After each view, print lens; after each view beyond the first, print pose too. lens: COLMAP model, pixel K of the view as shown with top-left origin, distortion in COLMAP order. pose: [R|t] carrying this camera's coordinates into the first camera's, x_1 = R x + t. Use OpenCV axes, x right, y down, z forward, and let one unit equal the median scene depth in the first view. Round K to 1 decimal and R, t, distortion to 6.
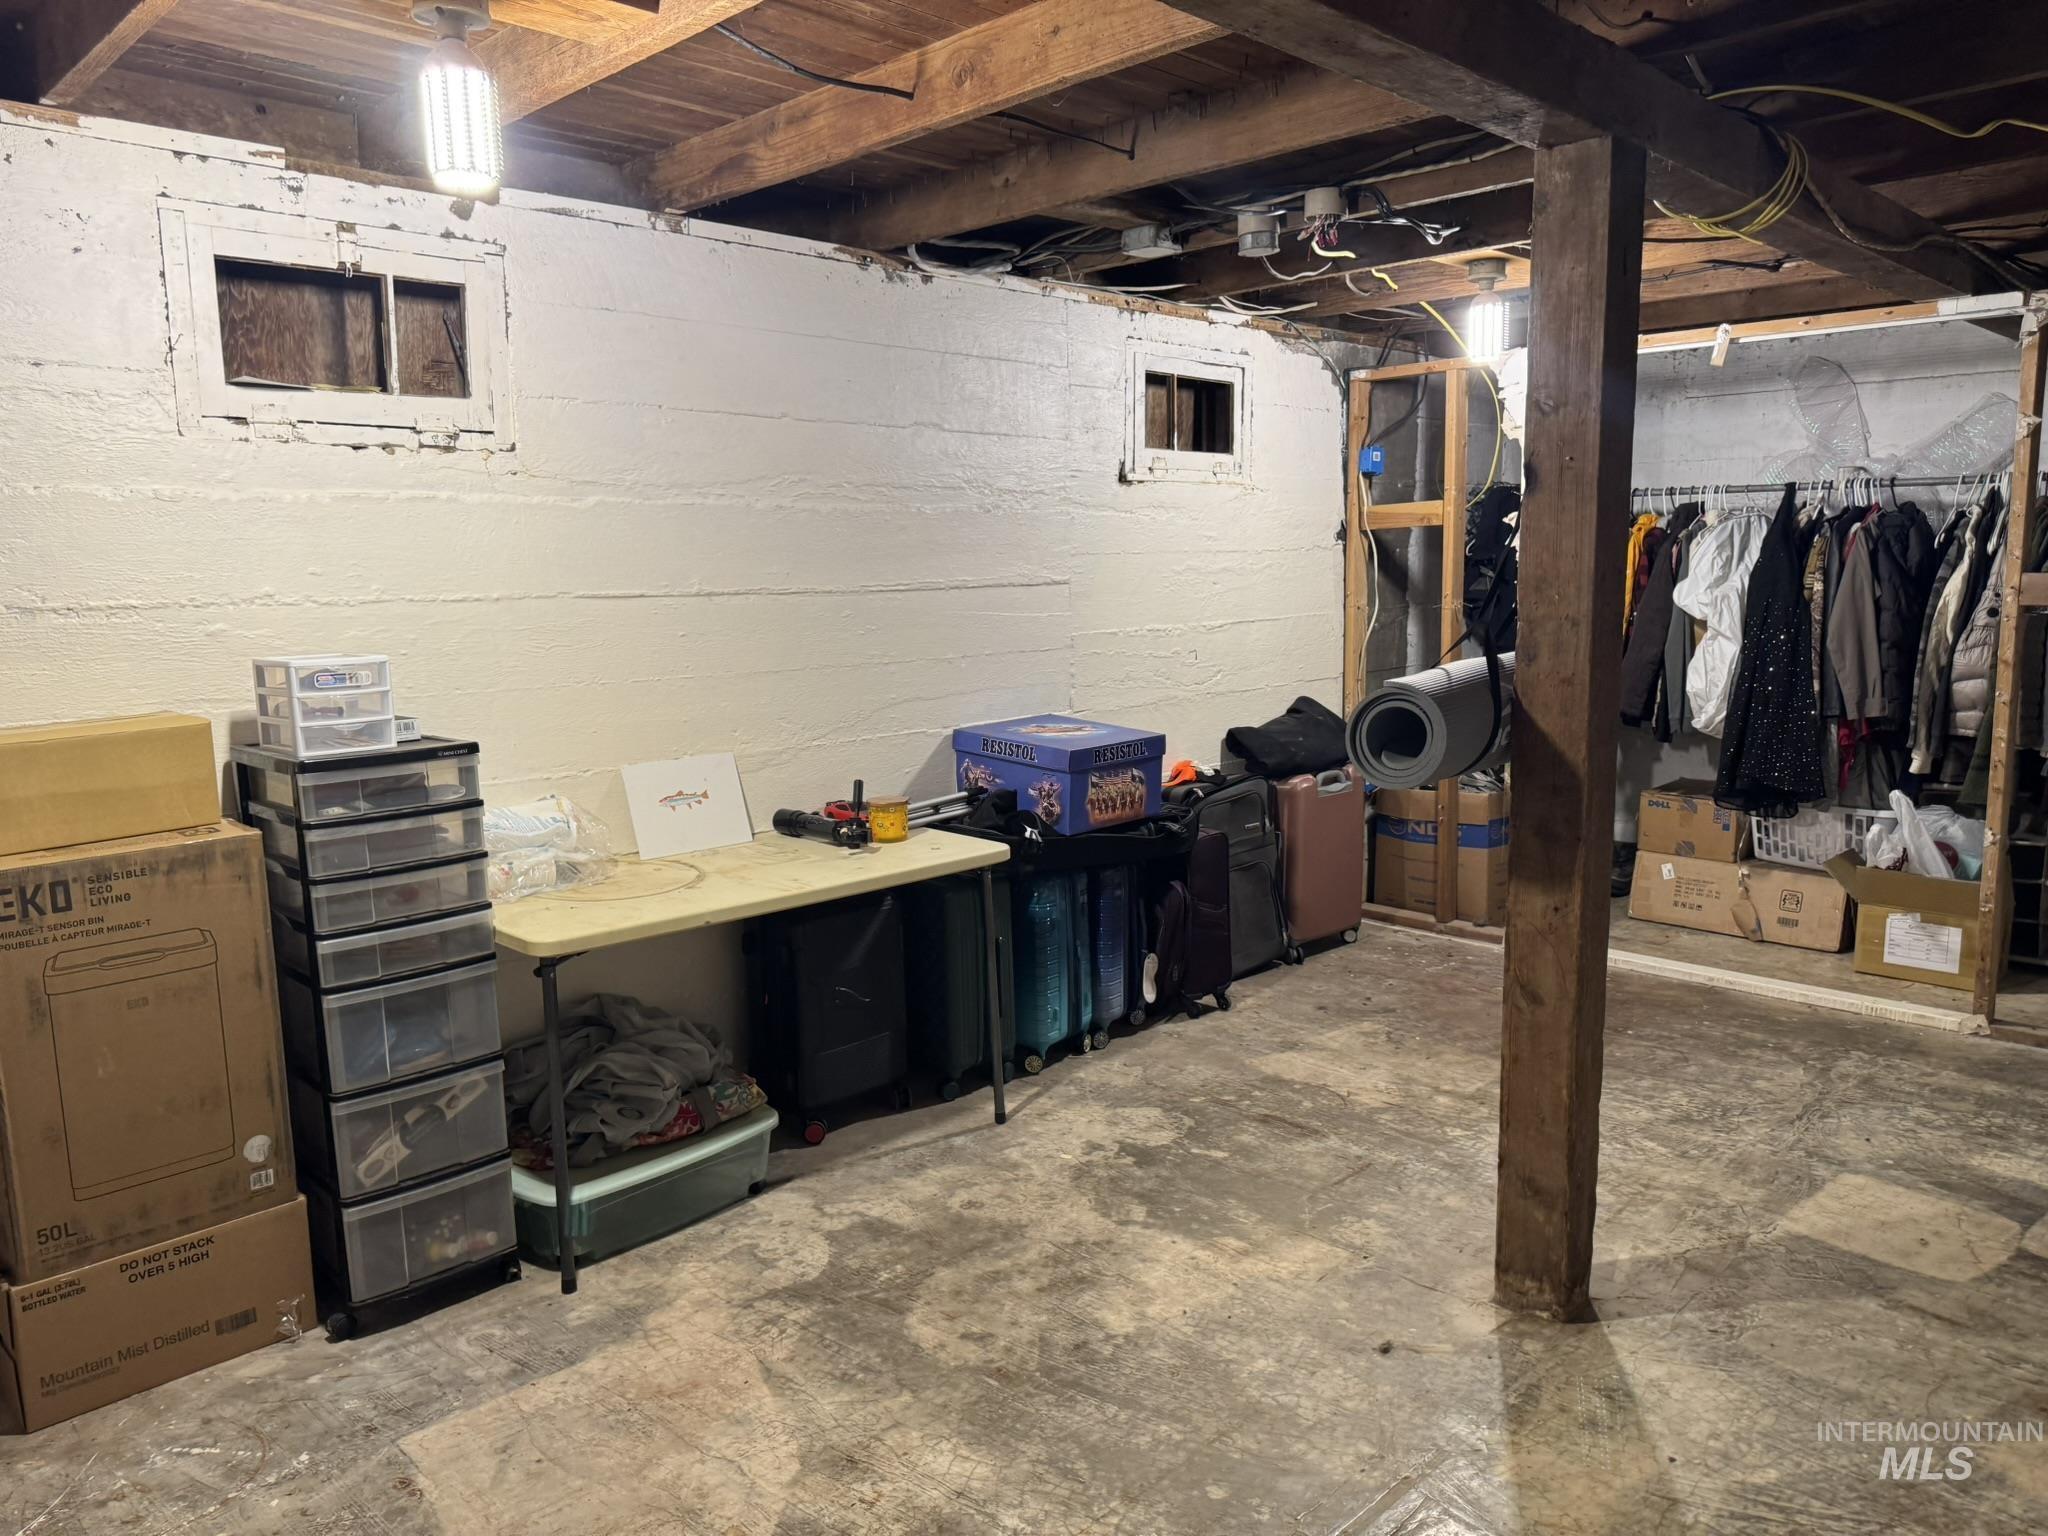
lens RADIAL K [[1448.5, 0, 1024.0], [0, 1448.5, 768.0], [0, 0, 1]] dist [0.091906, -0.130750]
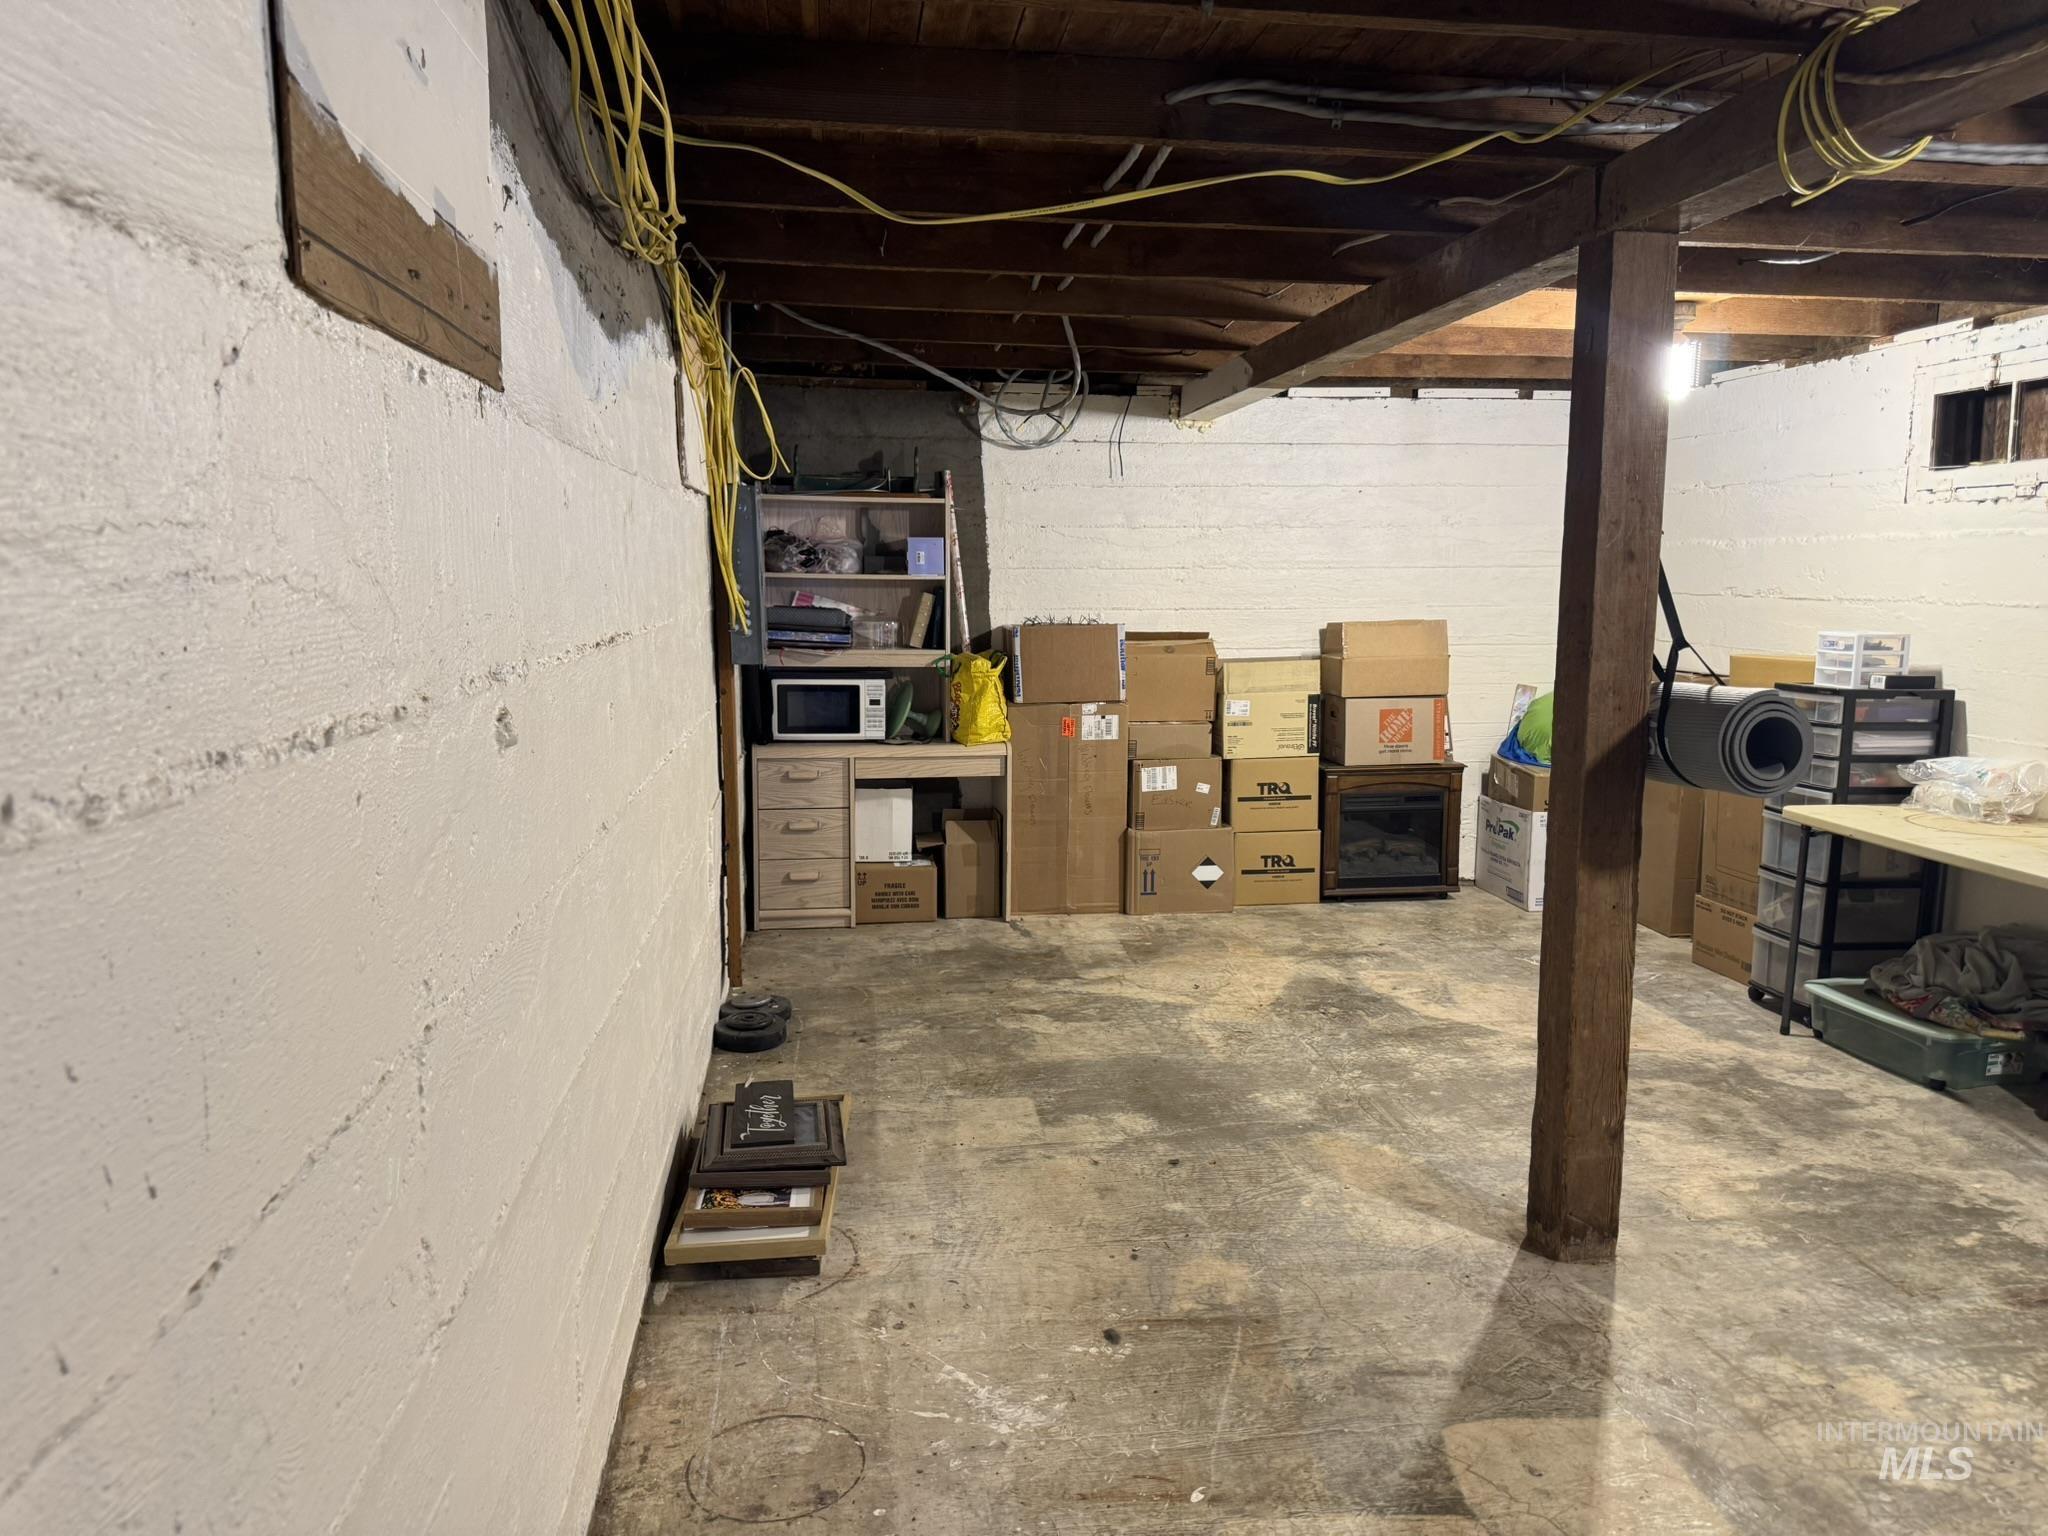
lens RADIAL K [[1448.5, 0, 1024.0], [0, 1448.5, 768.0], [0, 0, 1]] dist [0.091906, -0.130750]
pose [[-0.606258, 0.121622, -0.785913, 1.327798], [-0.104693, 0.967431, 0.230473, -0.193852], [0.788347, 0.222005, -0.573780, 1.126696]]
